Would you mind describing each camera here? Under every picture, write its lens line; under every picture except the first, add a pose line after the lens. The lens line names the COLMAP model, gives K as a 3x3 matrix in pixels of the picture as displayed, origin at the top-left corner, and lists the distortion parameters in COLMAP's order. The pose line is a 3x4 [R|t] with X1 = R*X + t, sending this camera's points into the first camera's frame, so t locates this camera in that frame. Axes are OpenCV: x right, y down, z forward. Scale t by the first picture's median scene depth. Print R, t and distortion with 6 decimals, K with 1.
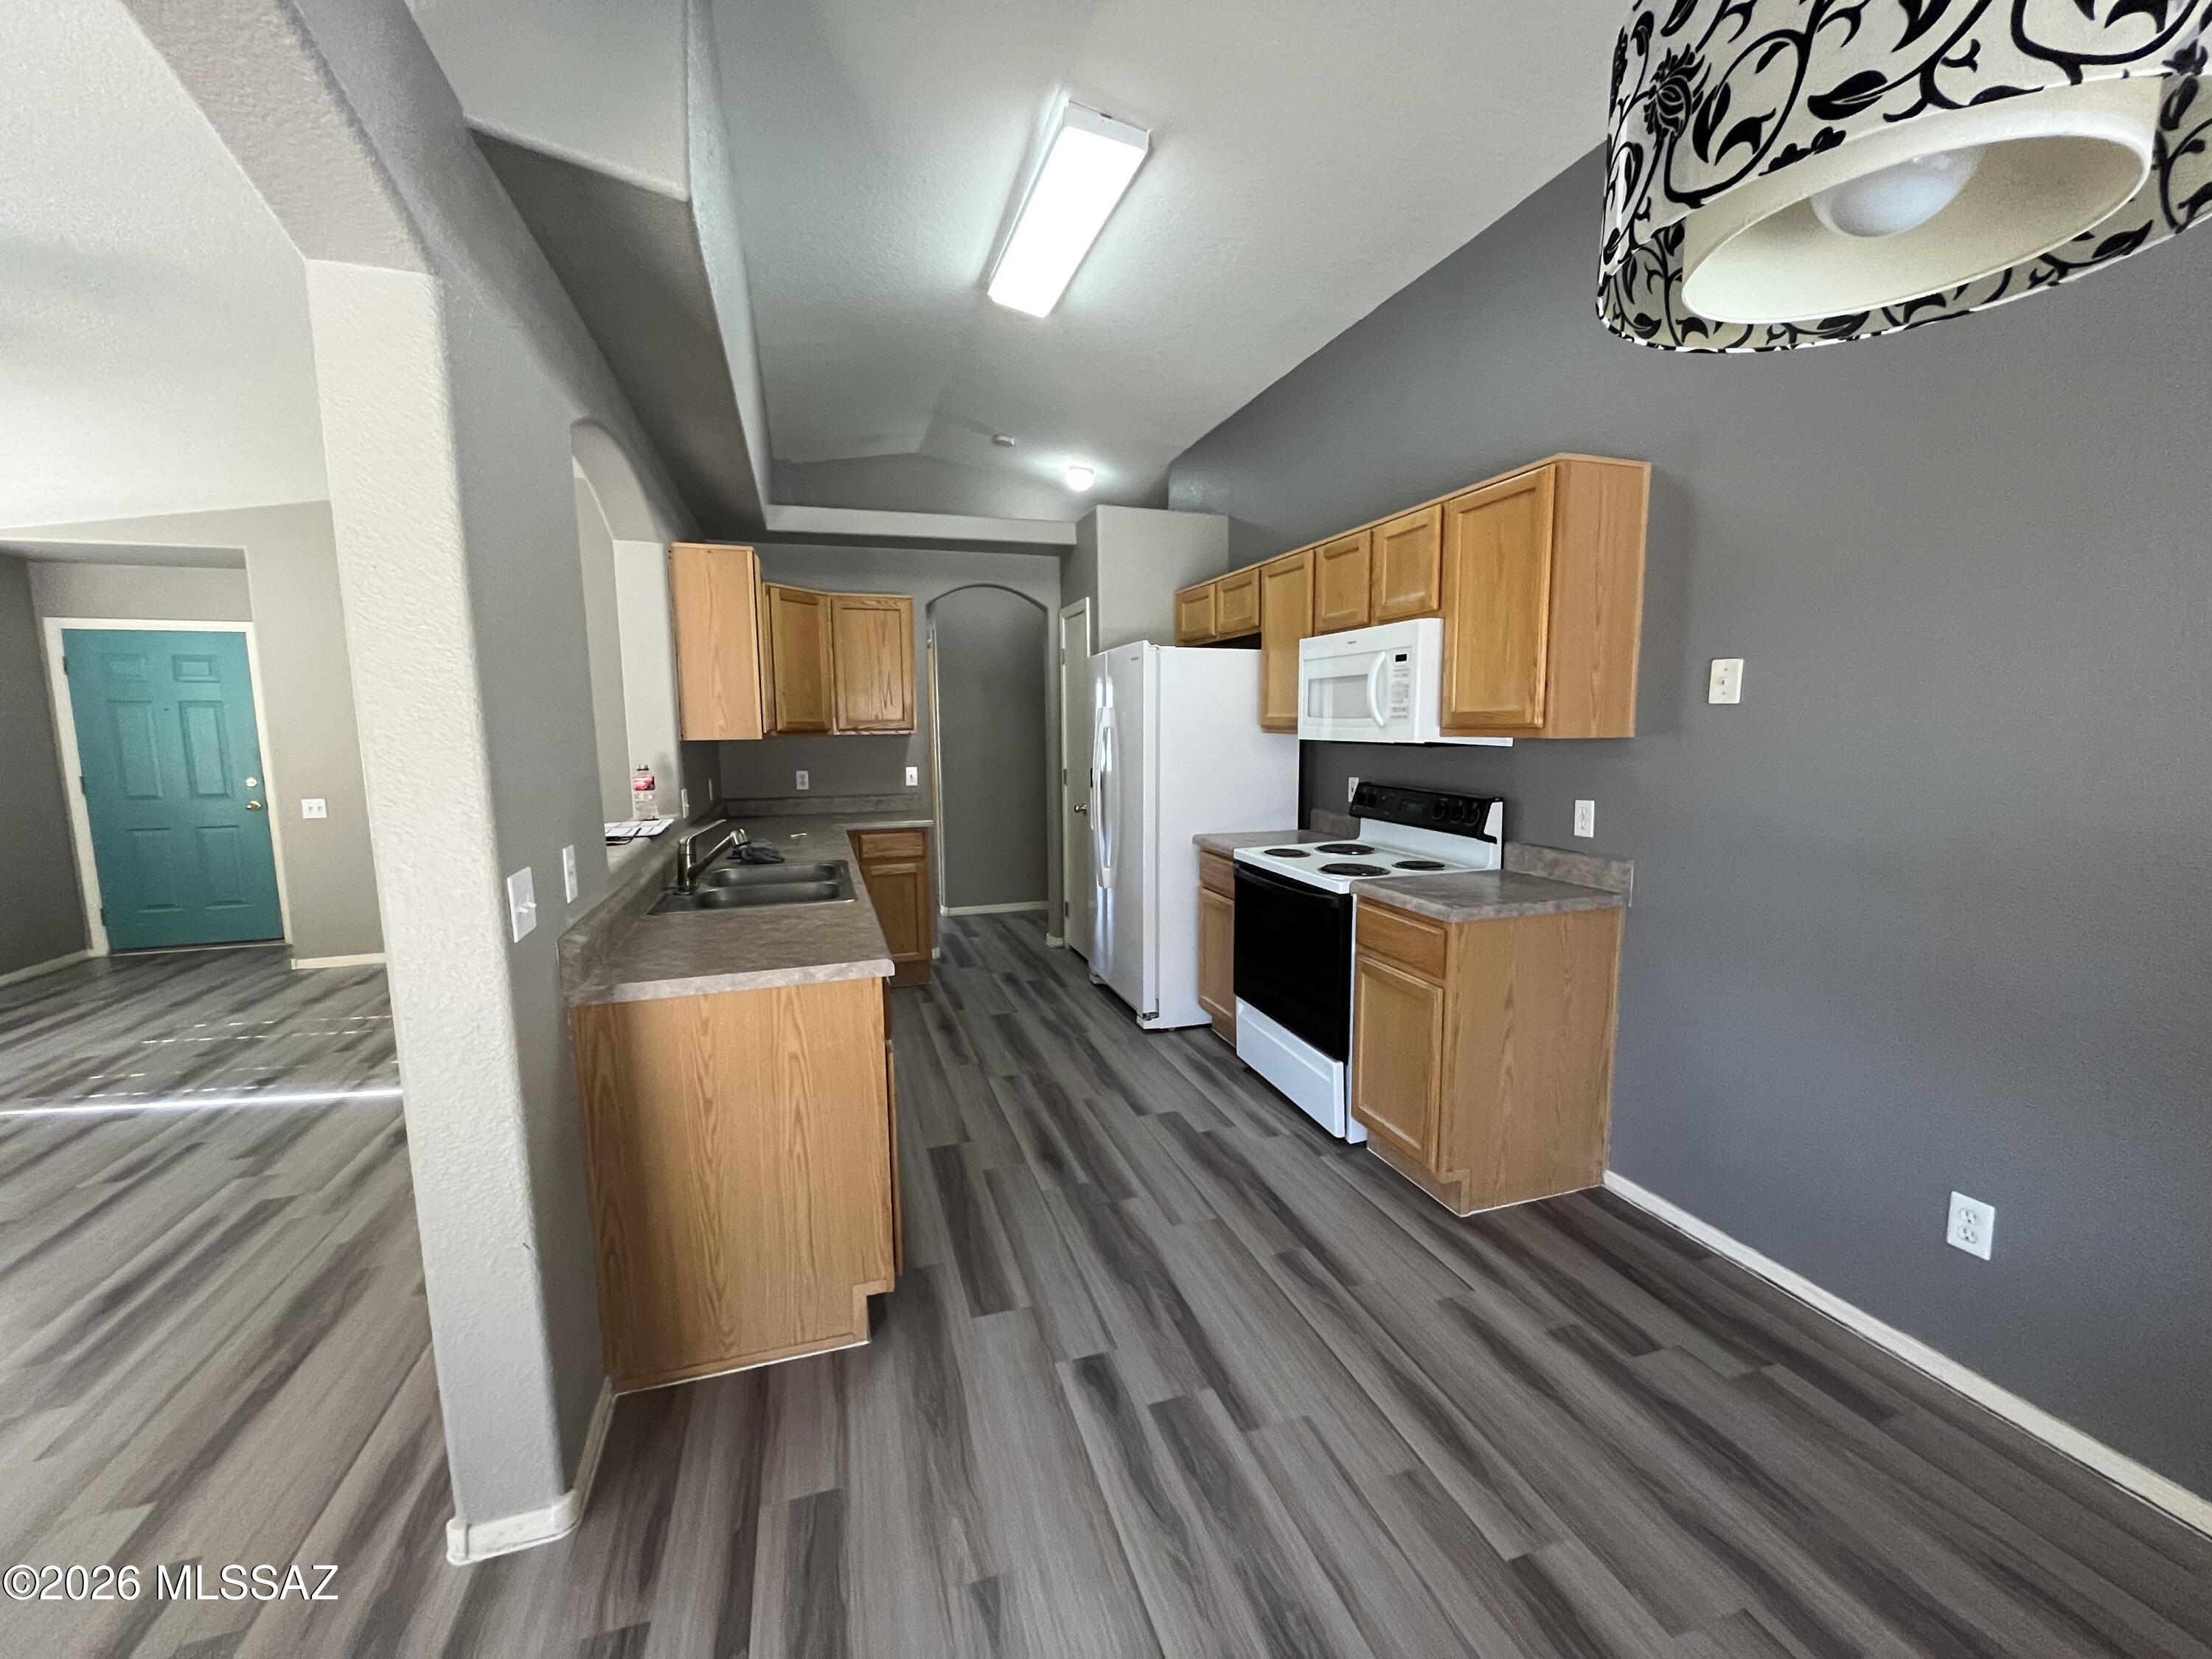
lens RADIAL K [[891.0, 0, 1103.3], [0, 891.0, 830.5], [0, 0, 1]] dist [-0.000491, -0.000217]
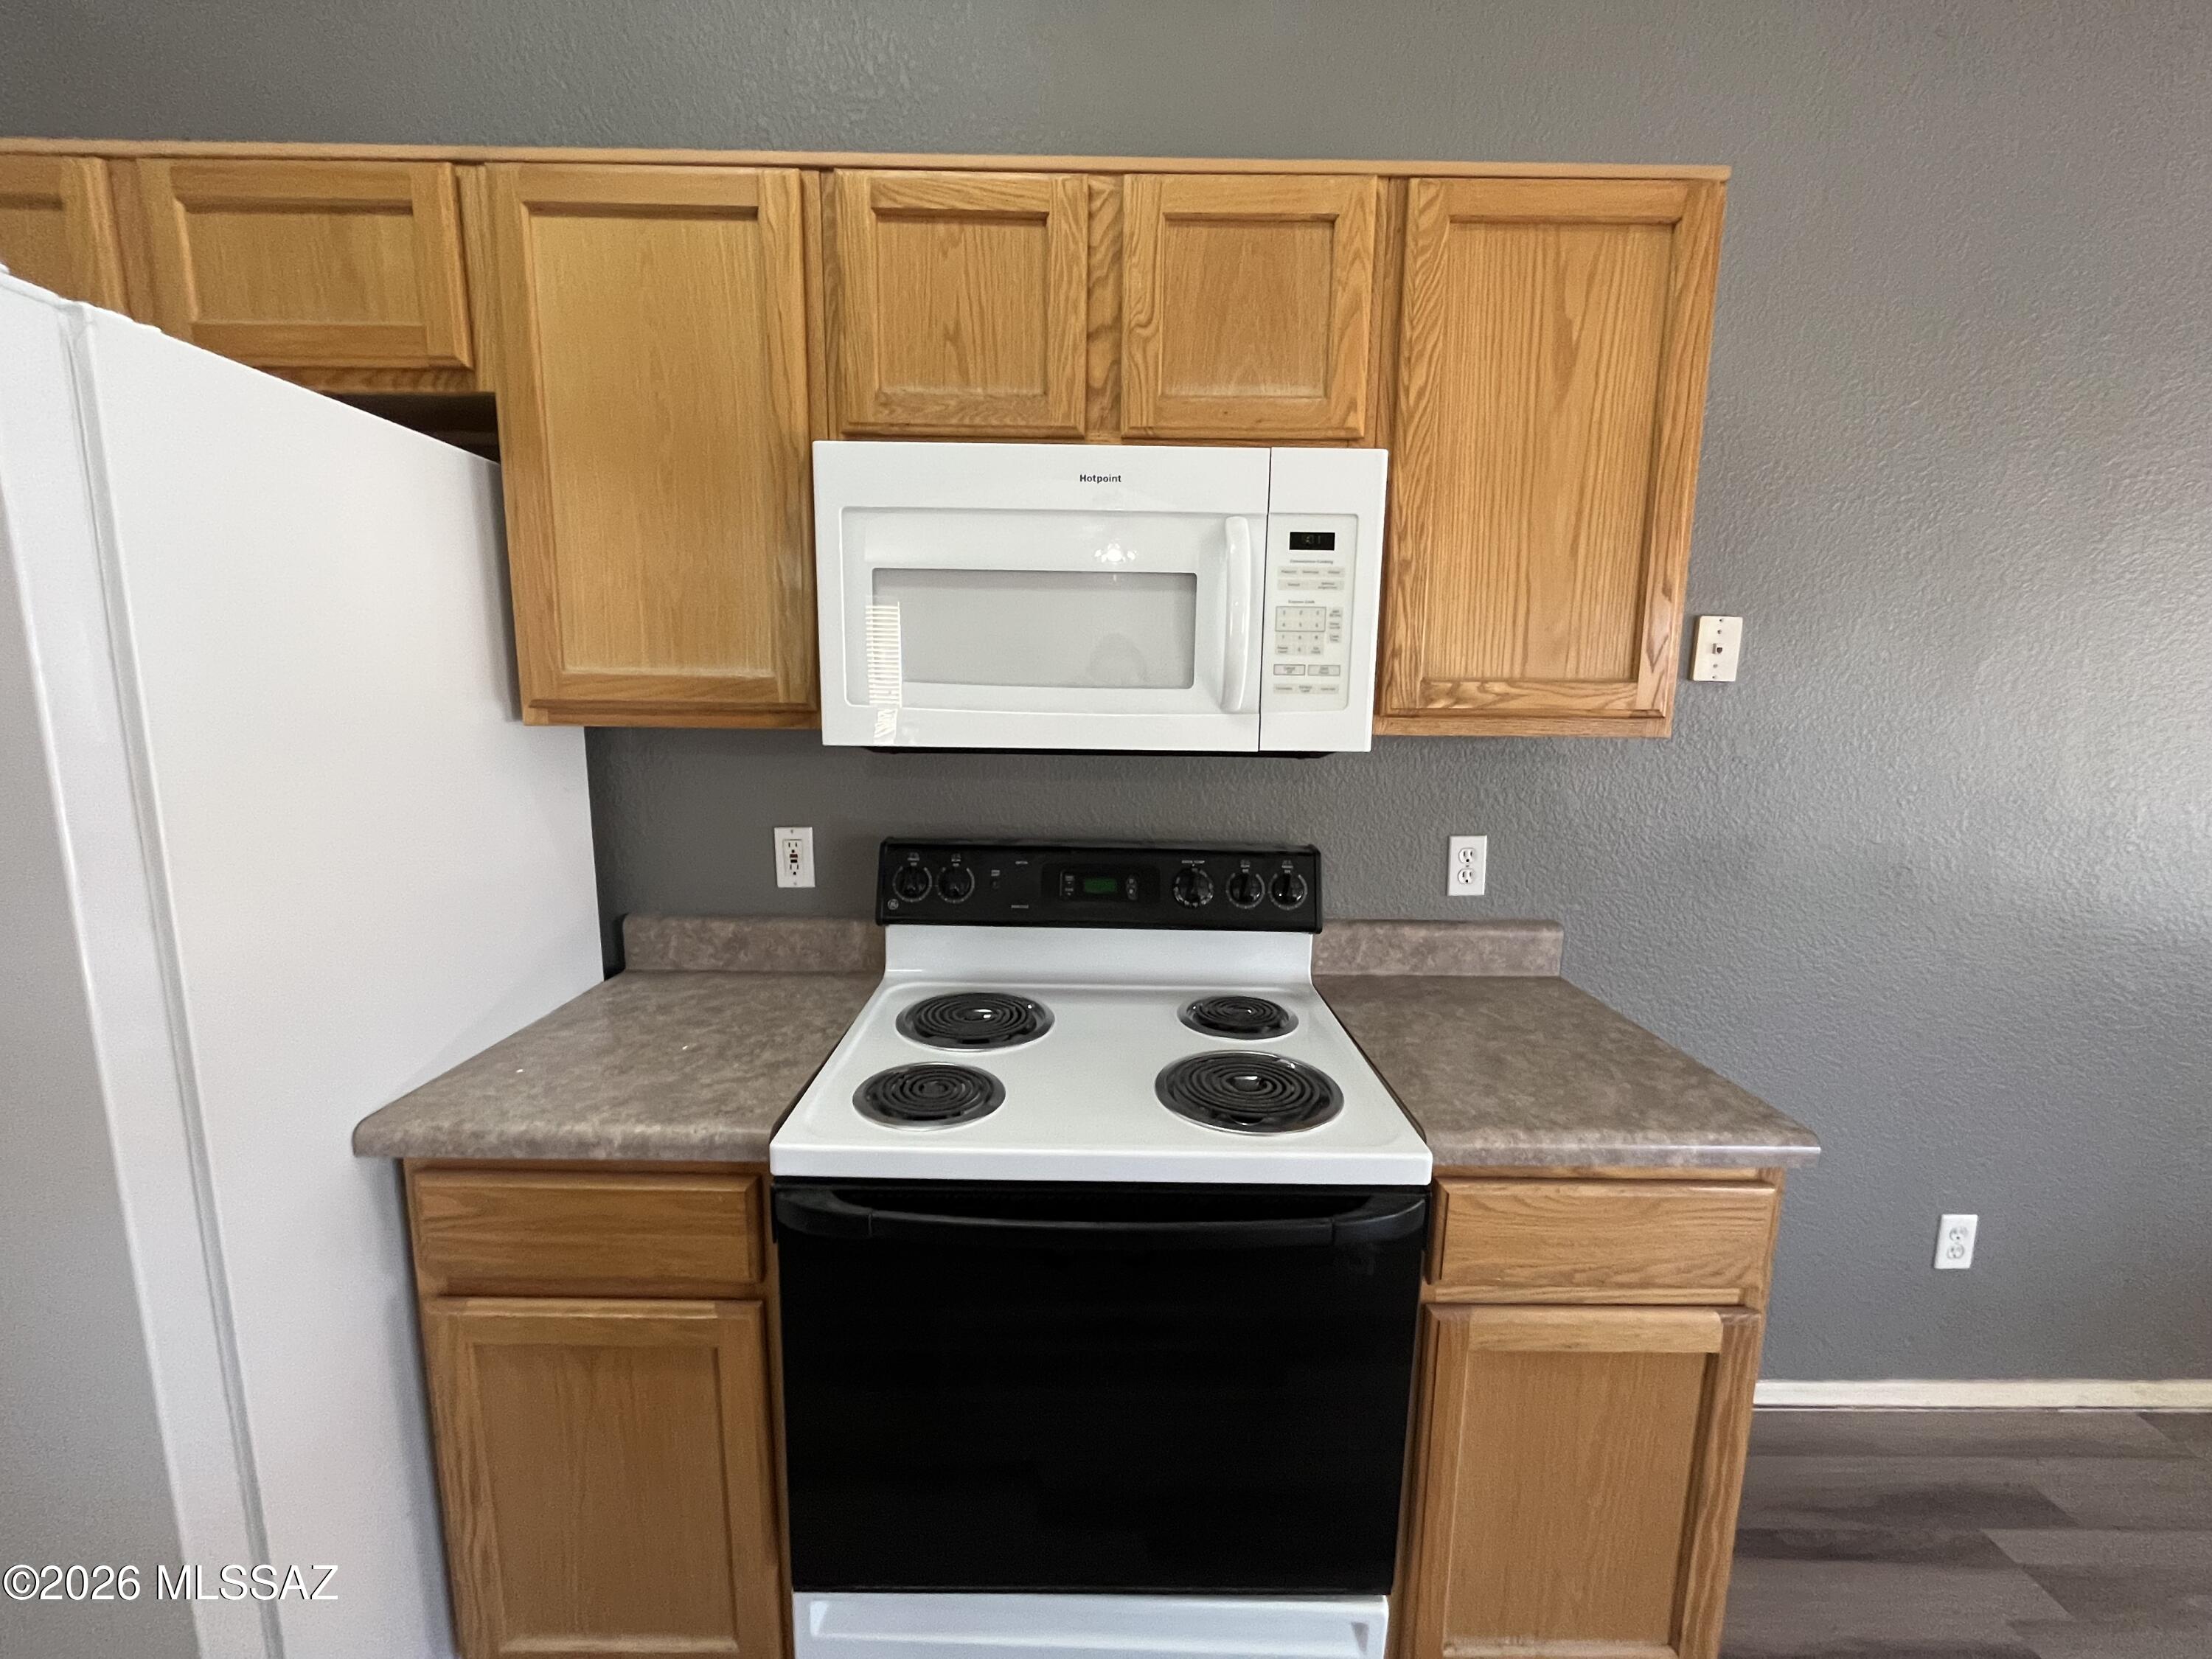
lens RADIAL K [[891.0, 0, 1103.3], [0, 891.0, 830.5], [0, 0, 1]] dist [-0.000491, -0.000217]
pose [[0.300904, -0.130781, 0.944645, -0.096591], [0.102202, 0.989270, 0.104404, -0.123914], [-0.948162, 0.065129, 0.311041, 1.038008]]
